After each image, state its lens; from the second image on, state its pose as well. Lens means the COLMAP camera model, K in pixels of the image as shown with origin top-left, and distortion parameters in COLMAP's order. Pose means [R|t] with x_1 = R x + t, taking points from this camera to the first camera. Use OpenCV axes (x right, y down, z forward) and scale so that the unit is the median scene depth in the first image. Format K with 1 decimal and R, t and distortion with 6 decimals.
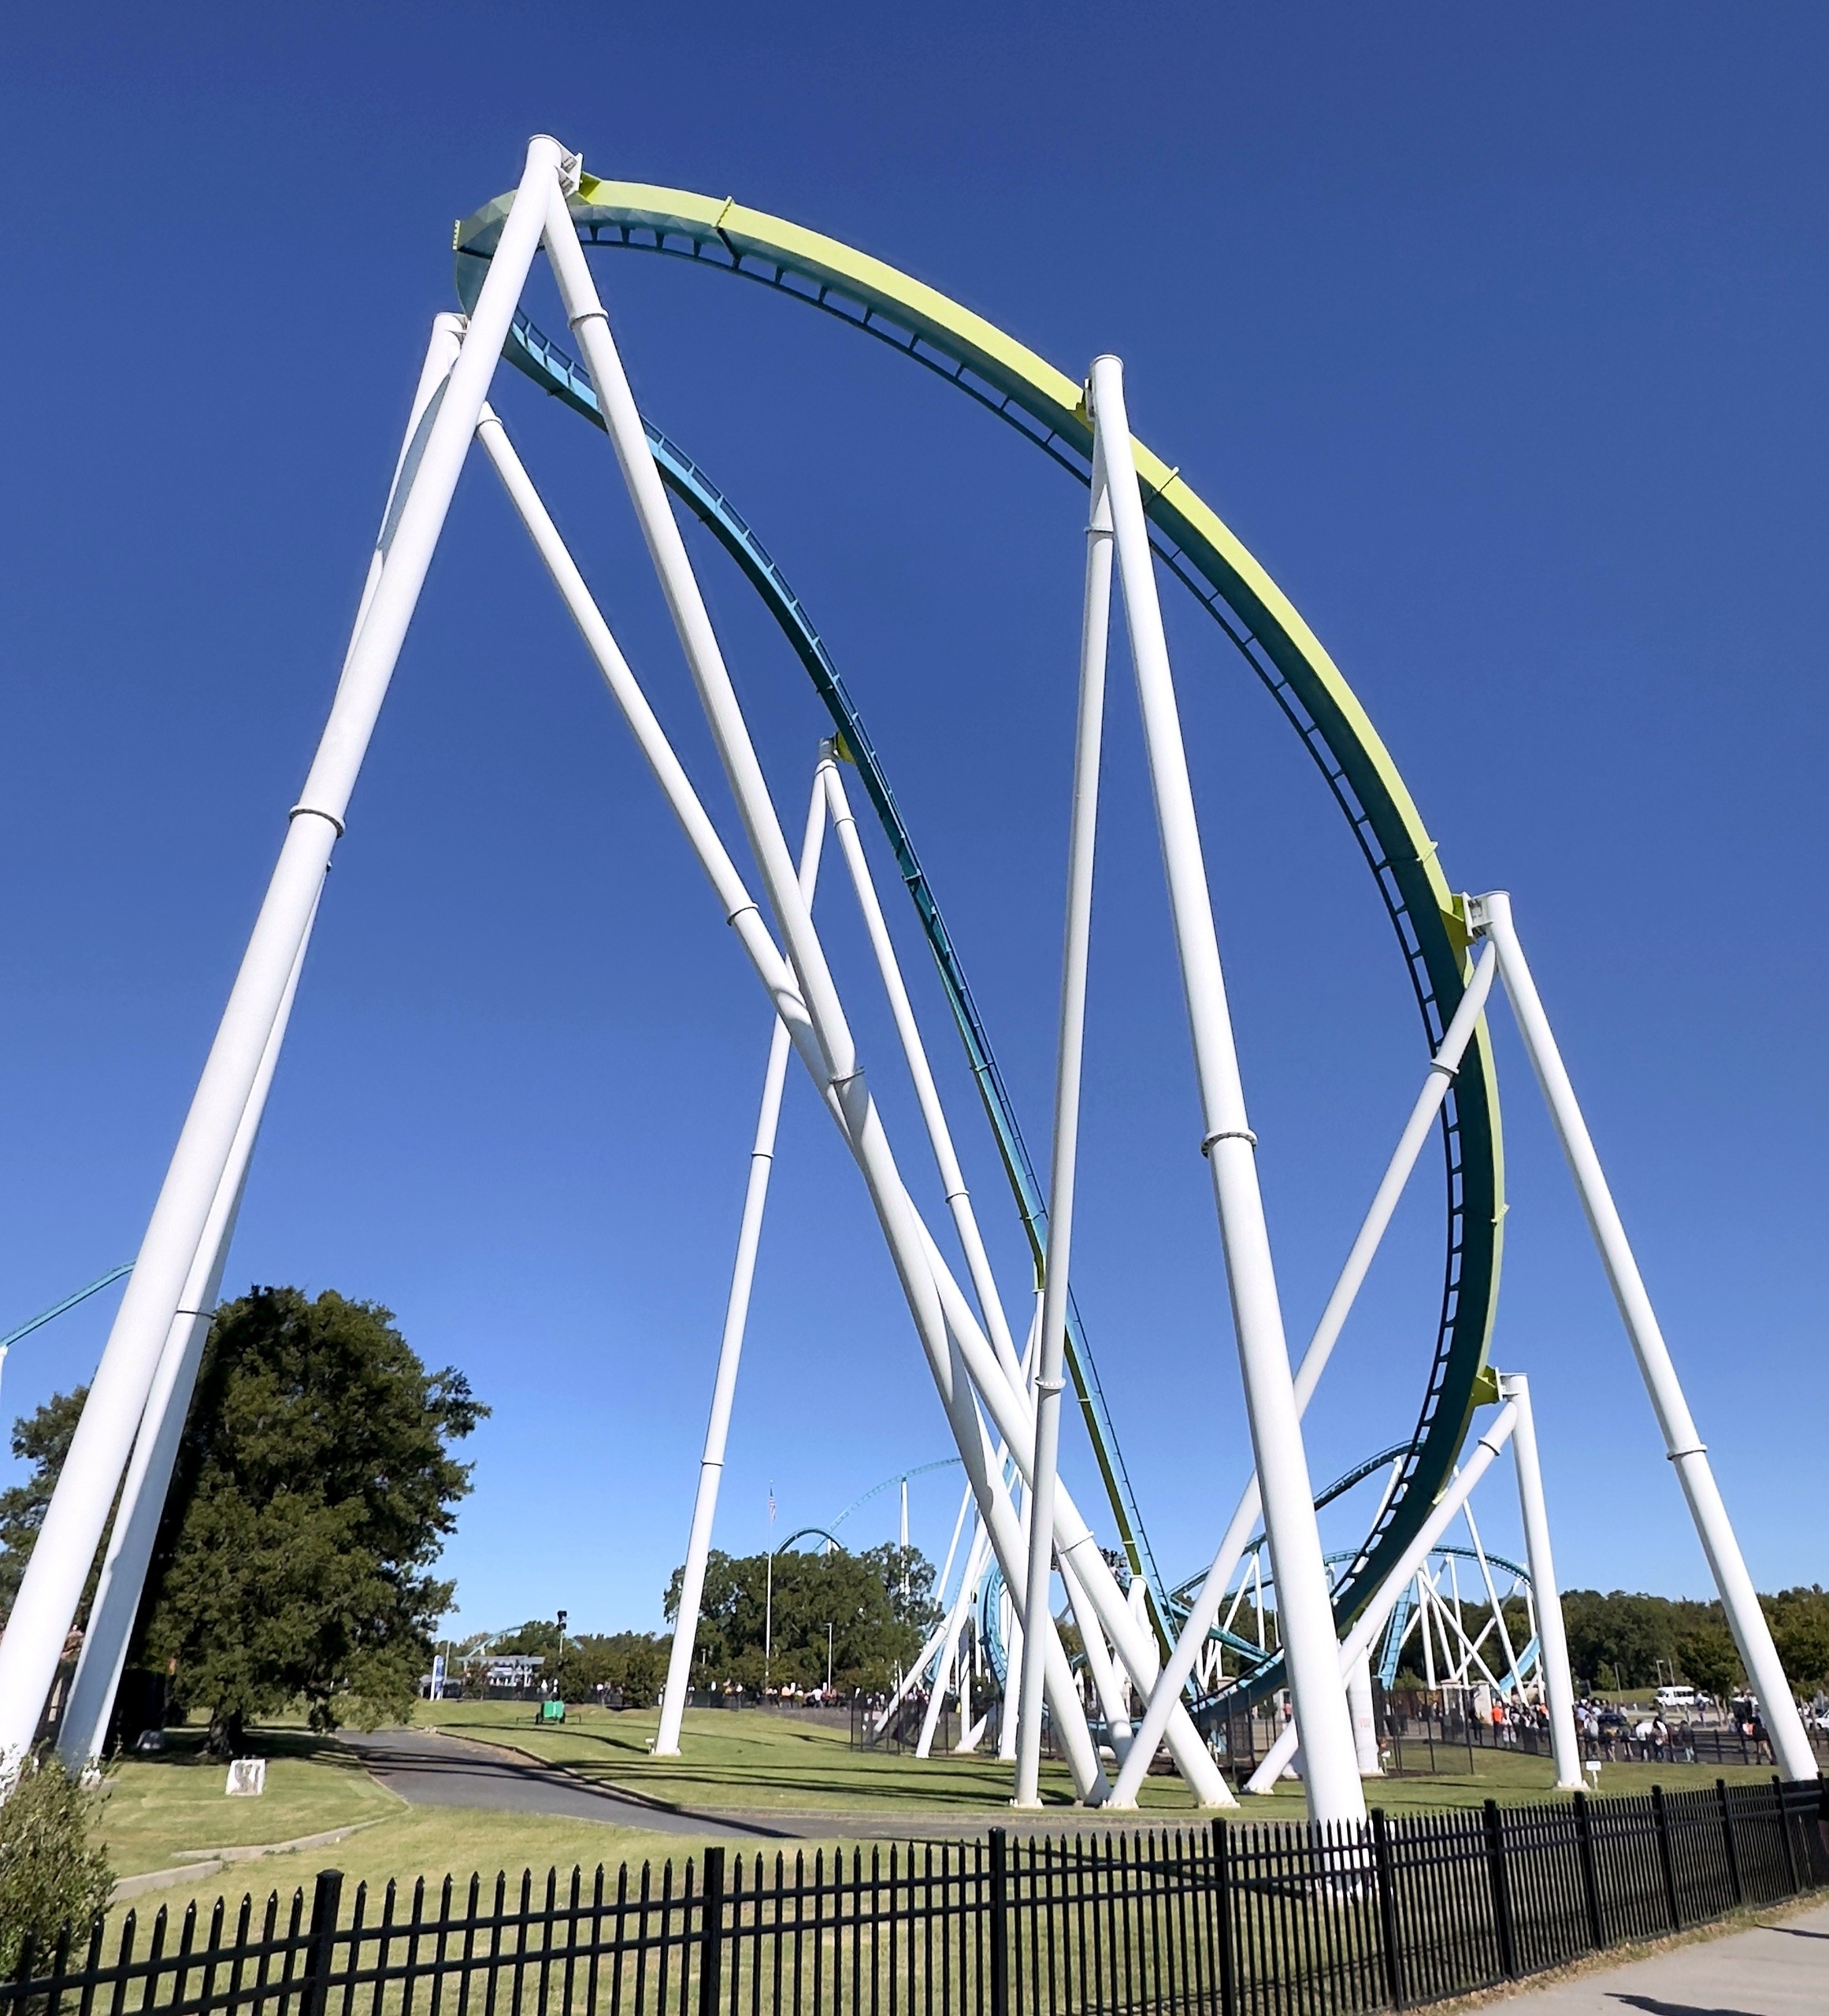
lens RADIAL K [[1631.3, 0, 979.6], [0, 1631.3, 1006.5], [0, 0, 1]] dist [0.001477, -0.000648]
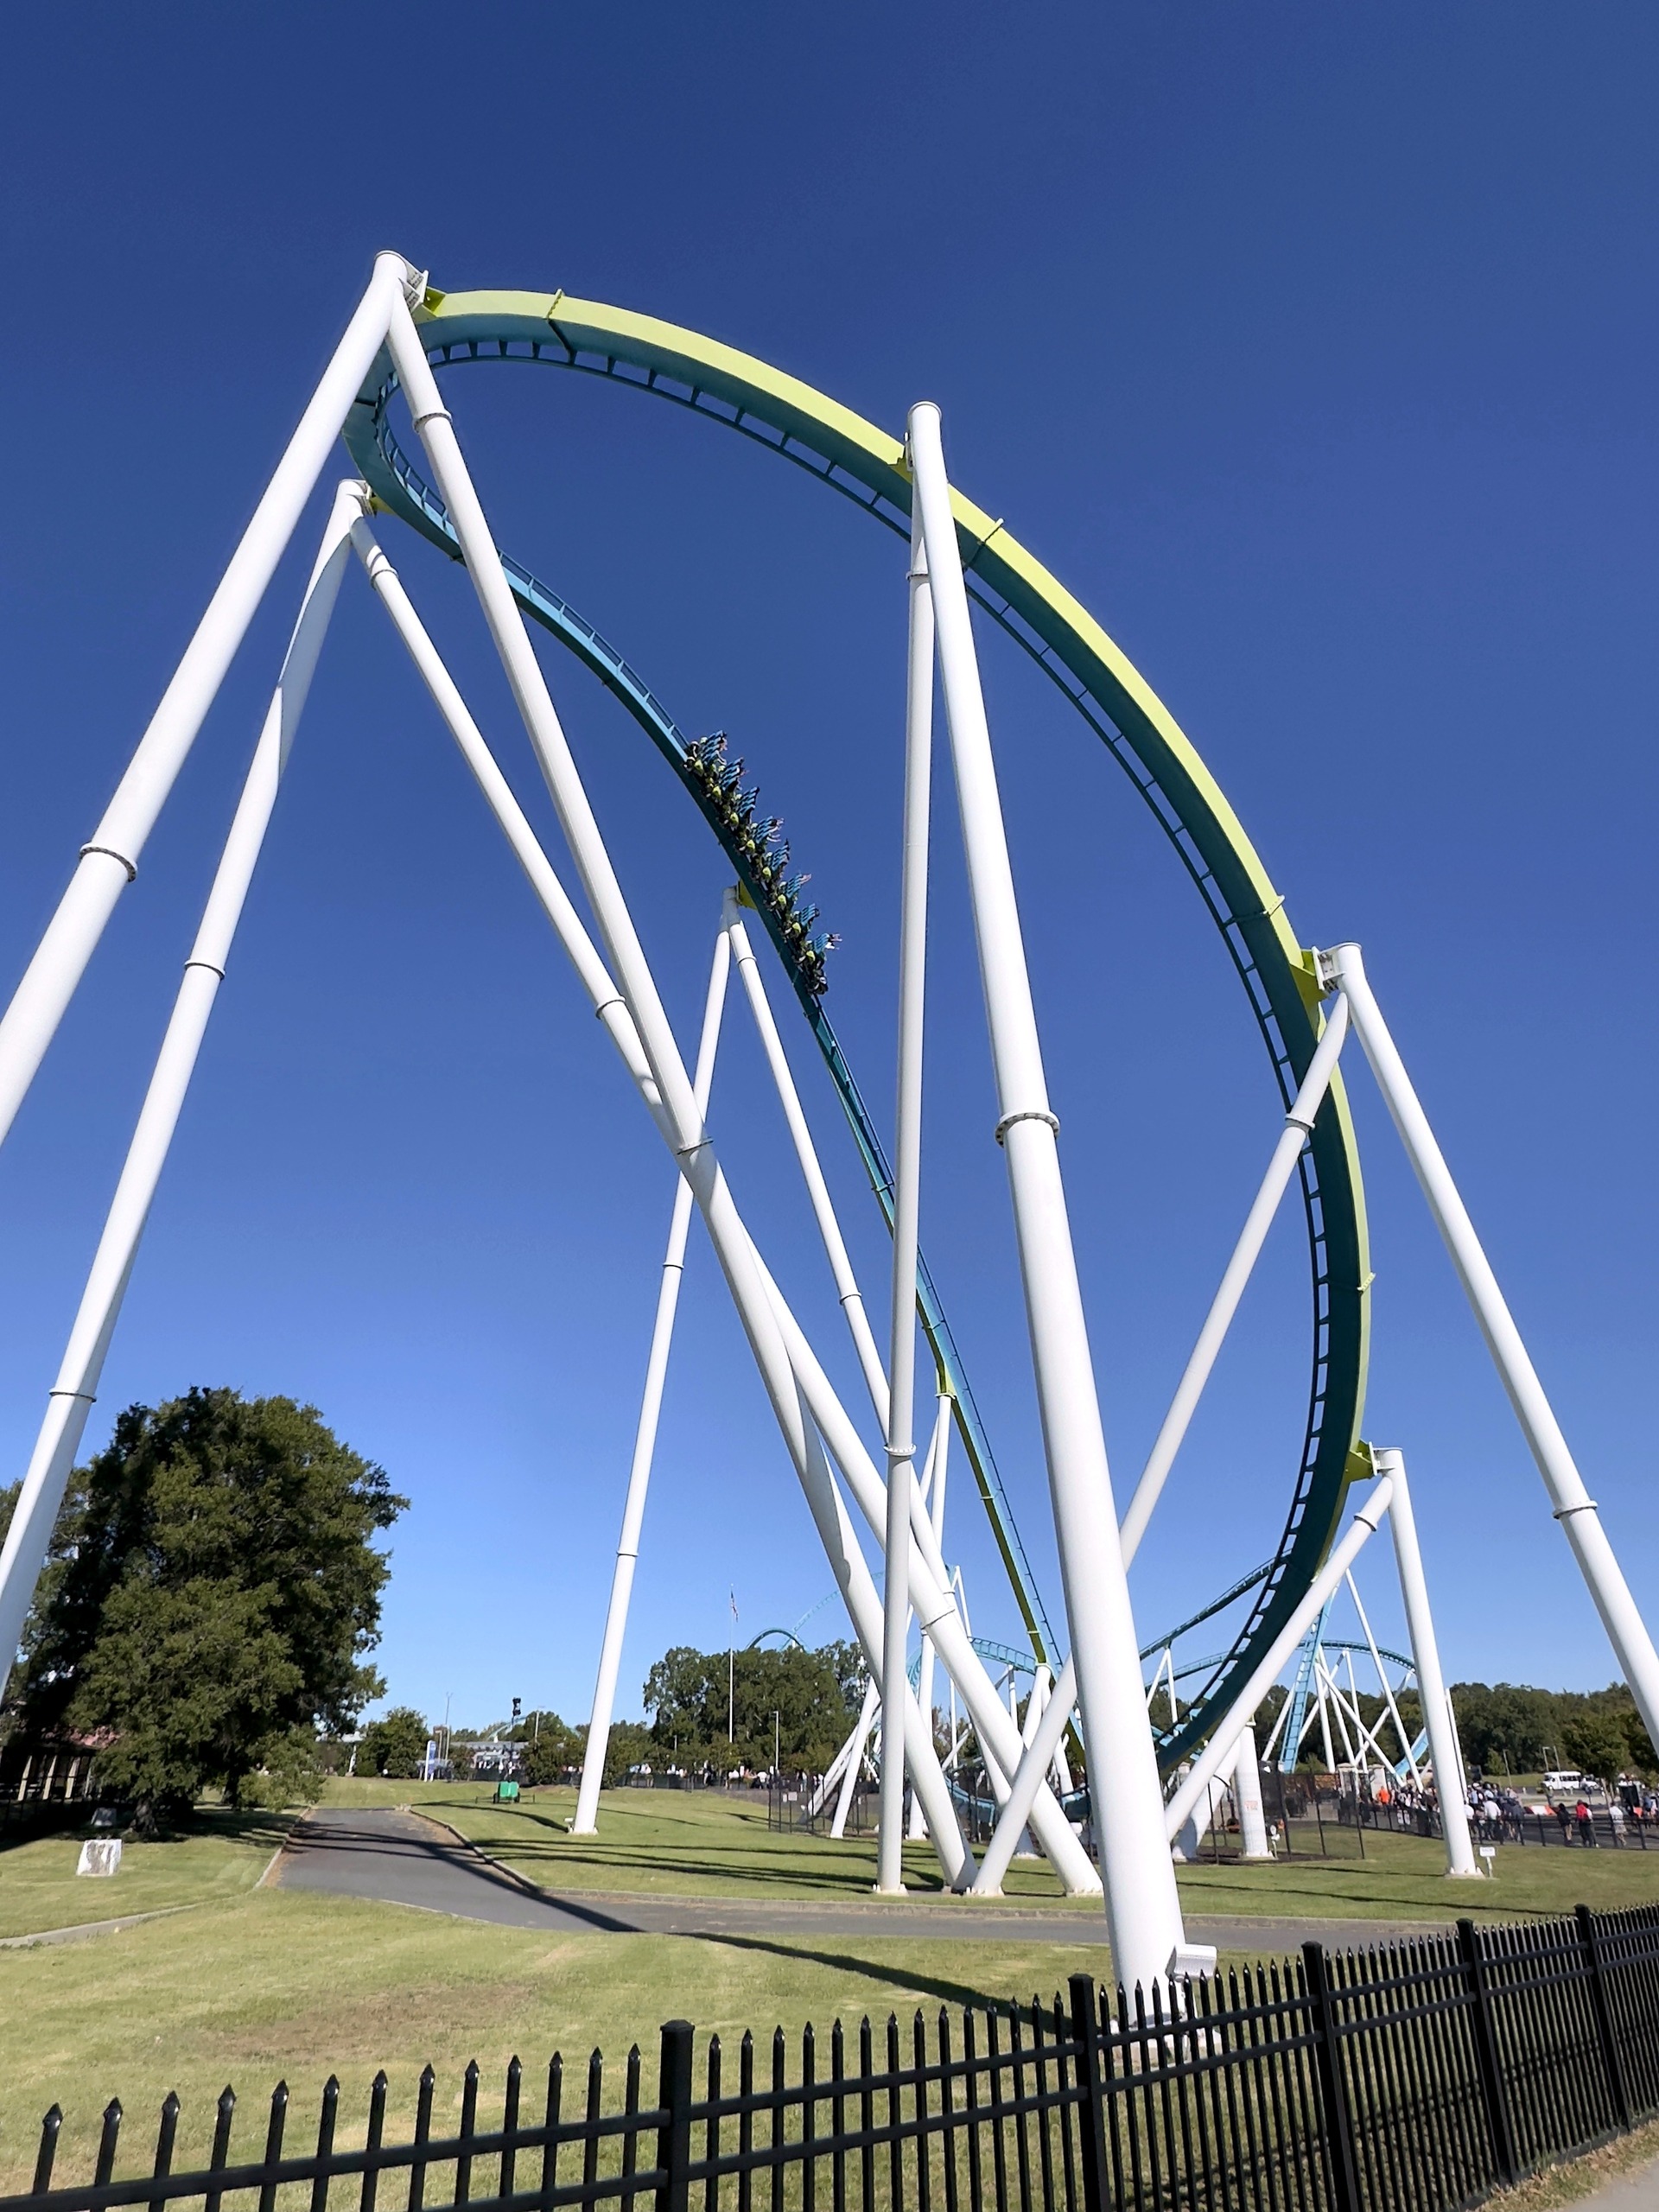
lens RADIAL K [[1409.3, 0, 829.5], [0, 1409.3, 1106.0], [0, 0, 1]] dist [-0.000463, 0.001095]
pose [[0.997978, -0.025387, -0.058272, 0.037304], [0.022698, 0.998667, -0.046351, 0.042661], [0.059371, 0.044935, 0.997224, 0.098386]]
